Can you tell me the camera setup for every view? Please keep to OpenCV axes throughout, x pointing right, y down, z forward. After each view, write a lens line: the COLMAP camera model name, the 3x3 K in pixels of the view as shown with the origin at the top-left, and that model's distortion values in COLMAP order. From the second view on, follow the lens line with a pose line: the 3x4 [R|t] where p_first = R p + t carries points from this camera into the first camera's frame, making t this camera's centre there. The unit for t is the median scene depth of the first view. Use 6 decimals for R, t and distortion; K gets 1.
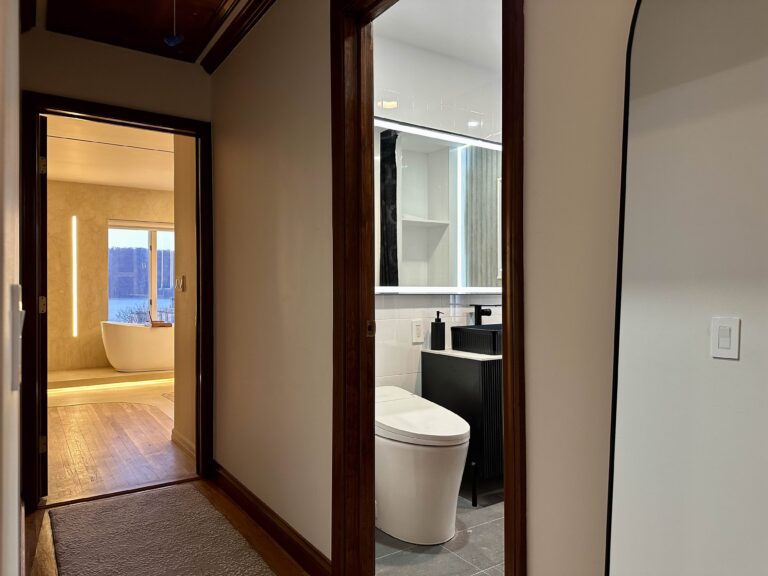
lens RADIAL K [[545.6, 0, 384.5], [0, 545.6, 288.5], [0, 0, 1]] dist [0.053430, -0.043408]
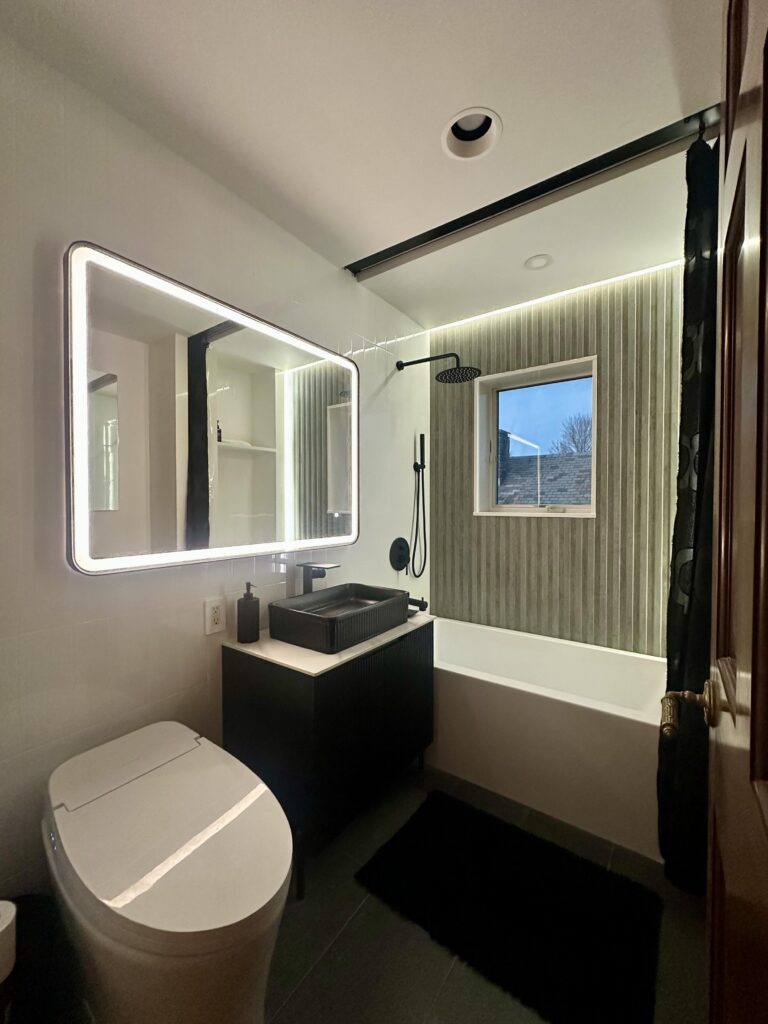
lens RADIAL K [[412.9, 0, 386.0], [0, 412.9, 509.4], [0, 0, 1]] dist [-0.001207, -0.001035]
pose [[0.934273, -0.002169, 0.356553, 0.075167], [-0.004790, 0.999815, 0.018632, -0.057415], [-0.356527, -0.019115, 0.934089, 0.467607]]
